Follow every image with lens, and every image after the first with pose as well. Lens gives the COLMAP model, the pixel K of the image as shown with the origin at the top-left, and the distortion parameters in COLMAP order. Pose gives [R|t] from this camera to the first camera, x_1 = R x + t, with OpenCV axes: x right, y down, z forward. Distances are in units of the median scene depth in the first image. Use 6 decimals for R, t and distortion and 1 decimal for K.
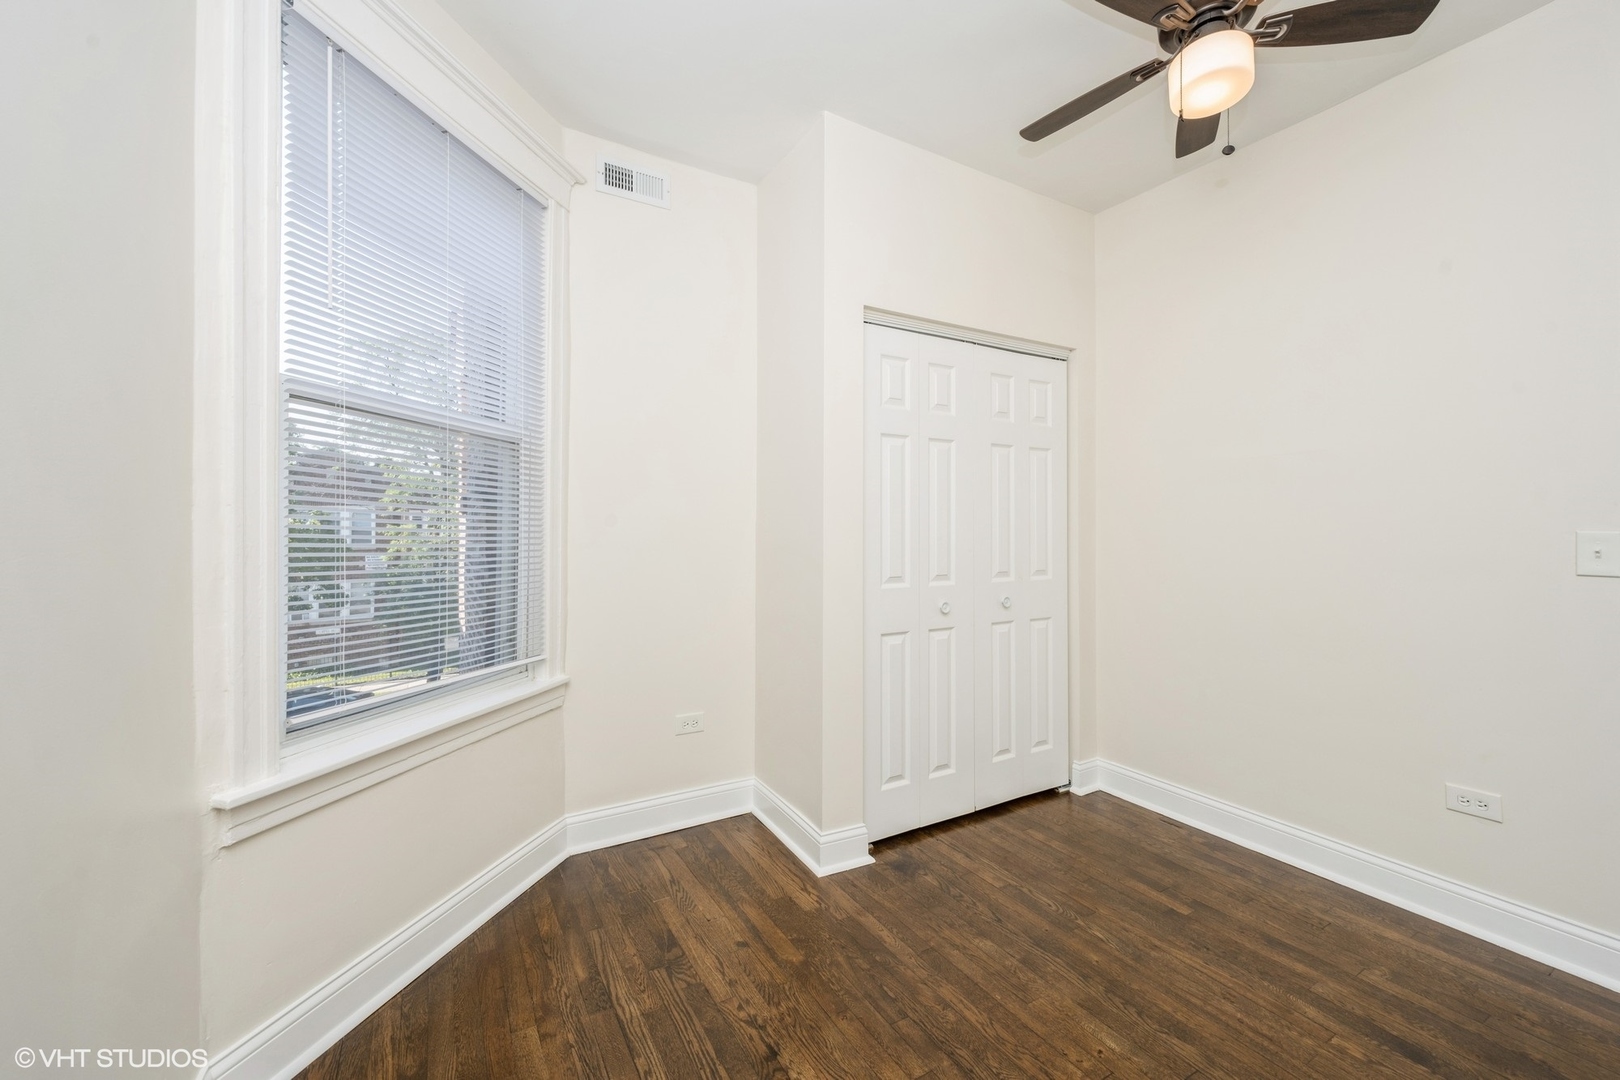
lens RADIAL K [[645.2, 0, 813.8], [0, 645.2, 526.1], [0, 0, 1]] dist [-0.001078, -0.000085]
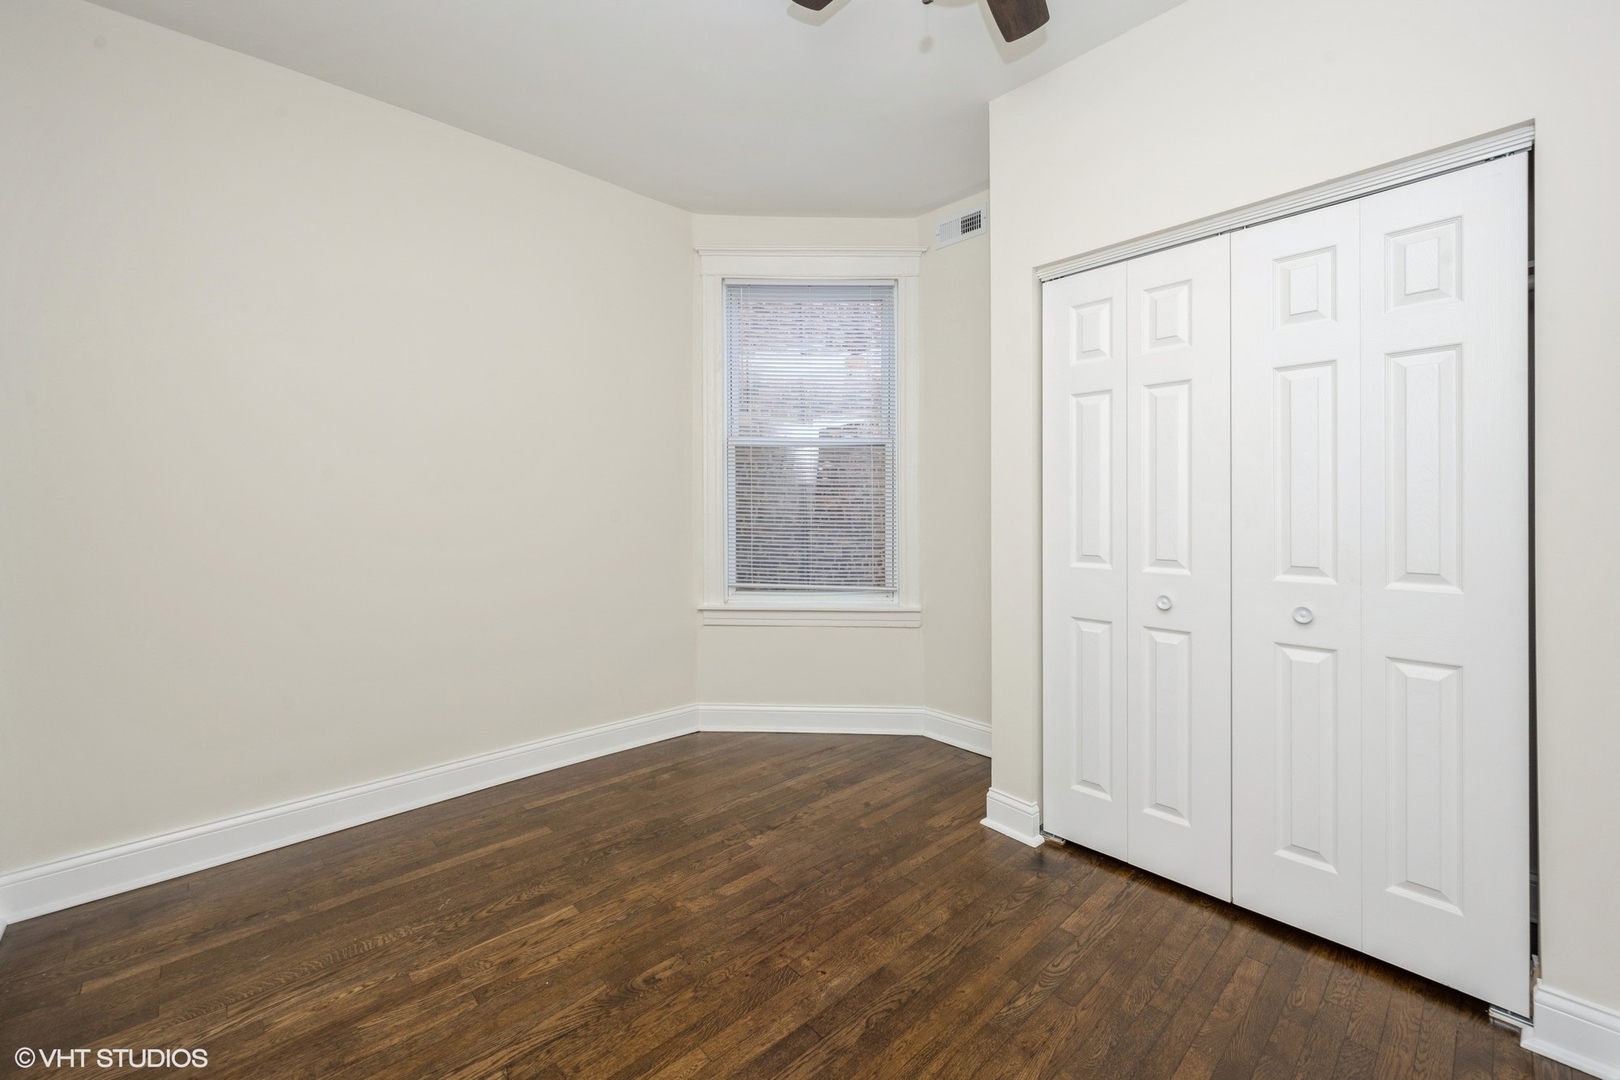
lens RADIAL K [[646.4, 0, 814.7], [0, 646.4, 510.8], [0, 0, 1]] dist [-0.002093, 0.000478]
pose [[0.221417, 0.005157, -0.975165, 1.195620], [0.004846, 0.999968, 0.006389, 0.014329], [0.975167, -0.006140, 0.221385, 0.587976]]
